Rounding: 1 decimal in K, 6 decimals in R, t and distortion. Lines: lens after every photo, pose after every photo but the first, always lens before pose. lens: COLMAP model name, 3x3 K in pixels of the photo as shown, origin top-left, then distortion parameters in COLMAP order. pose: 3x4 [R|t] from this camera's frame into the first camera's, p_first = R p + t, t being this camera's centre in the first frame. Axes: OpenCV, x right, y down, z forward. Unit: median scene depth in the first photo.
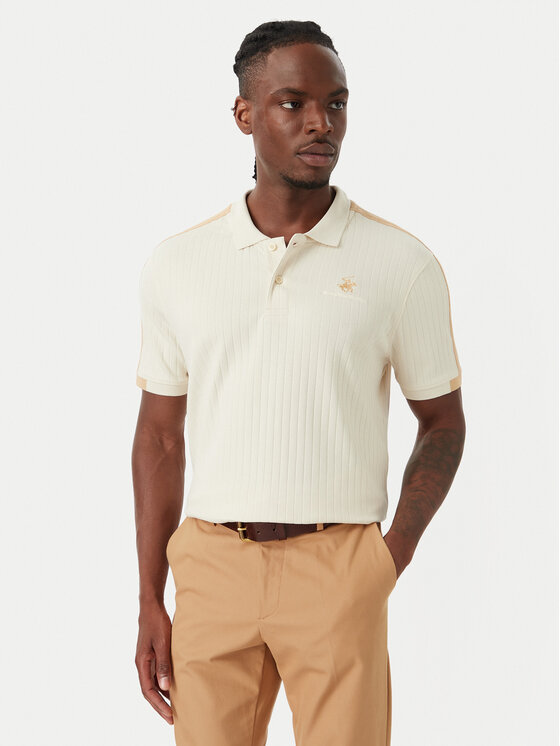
lens RADIAL K [[1049.9, 0, 280.0], [0, 1049.9, 373.0], [0, 0, 1]] dist [1.631030, -0.001684]
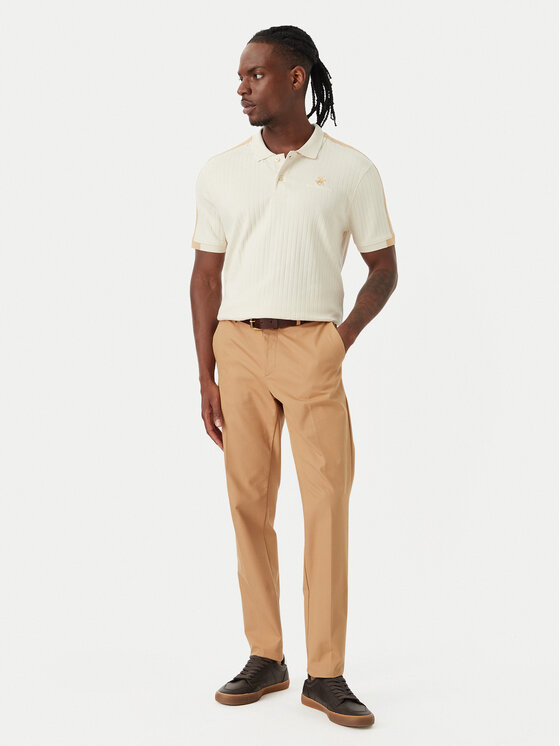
lens RADIAL K [[1048.9, 0, 221.2], [0, 1048.9, 373.7], [0, 0, 1]] dist [0.898977, -0.007294]
pose [[0.996503, 0.001223, -0.083543, 0.045160], [0.009897, 0.991125, 0.132567, -0.011018], [0.082964, -0.132930, 0.987647, -0.672886]]
